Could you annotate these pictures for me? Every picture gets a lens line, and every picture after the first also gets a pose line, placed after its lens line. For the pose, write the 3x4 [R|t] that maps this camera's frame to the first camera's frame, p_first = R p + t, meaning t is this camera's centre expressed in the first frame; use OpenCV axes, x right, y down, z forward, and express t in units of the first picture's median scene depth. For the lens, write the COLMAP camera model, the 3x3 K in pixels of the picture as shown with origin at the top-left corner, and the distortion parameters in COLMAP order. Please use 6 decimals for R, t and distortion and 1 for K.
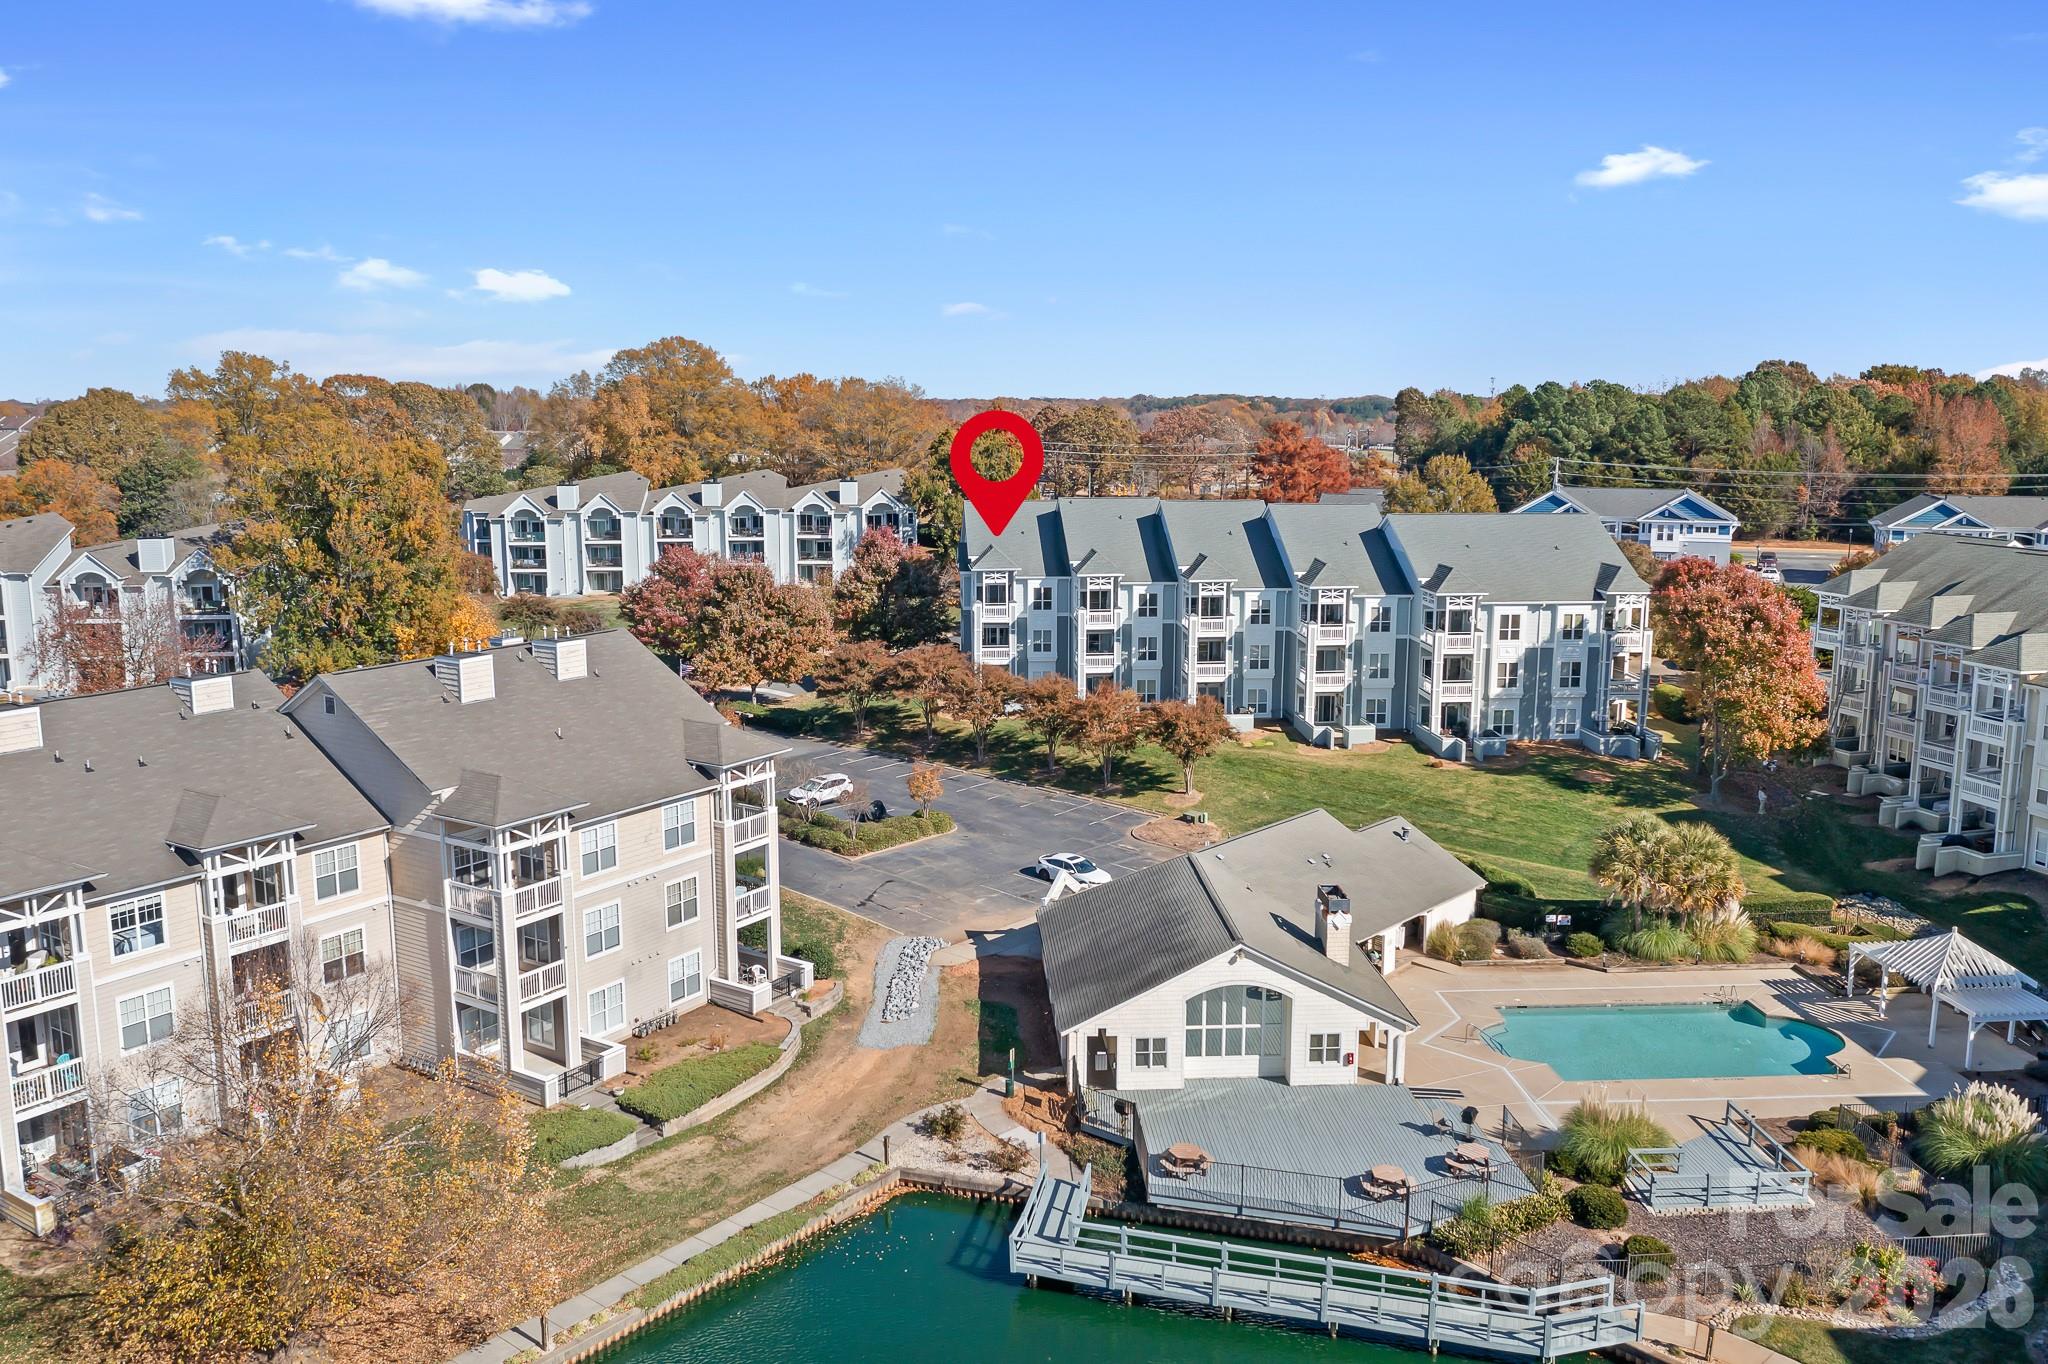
lens RADIAL K [[1621.0, 0, 1019.8], [0, 1621.0, 677.7], [0, 0, 1]] dist [-0.021098, 0.003632]
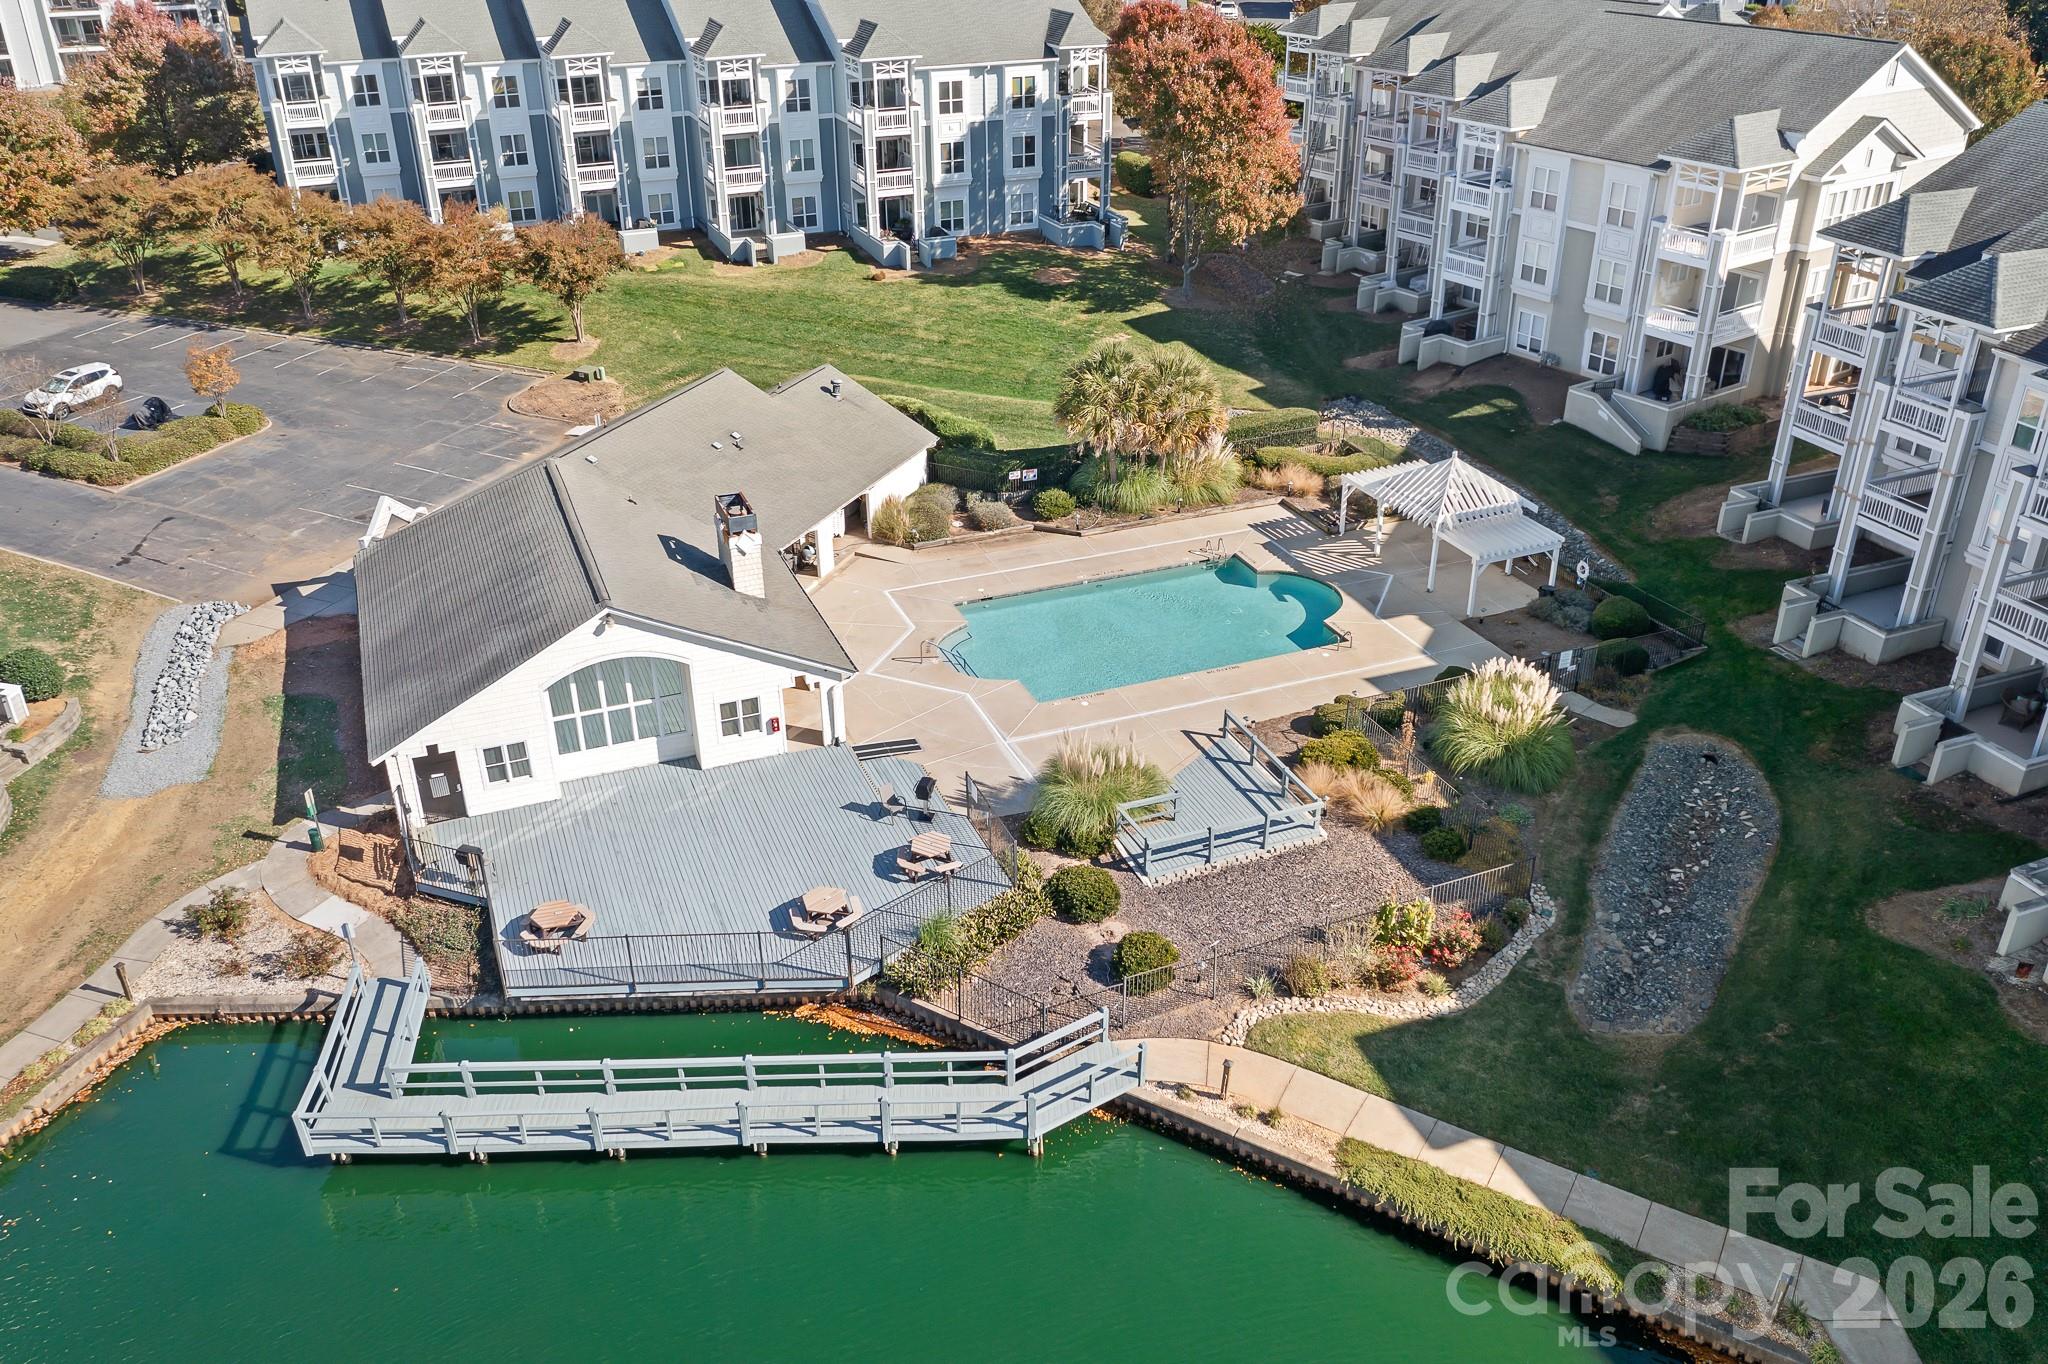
lens RADIAL K [[1621.0, 0, 1019.8], [0, 1621.0, 677.7], [0, 0, 1]] dist [-0.021098, 0.003632]
pose [[0.947530, -0.157706, 0.278058, 0.081924], [0.061566, 0.943580, 0.325372, -0.024895], [-0.313683, -0.291181, 0.903779, 0.212574]]
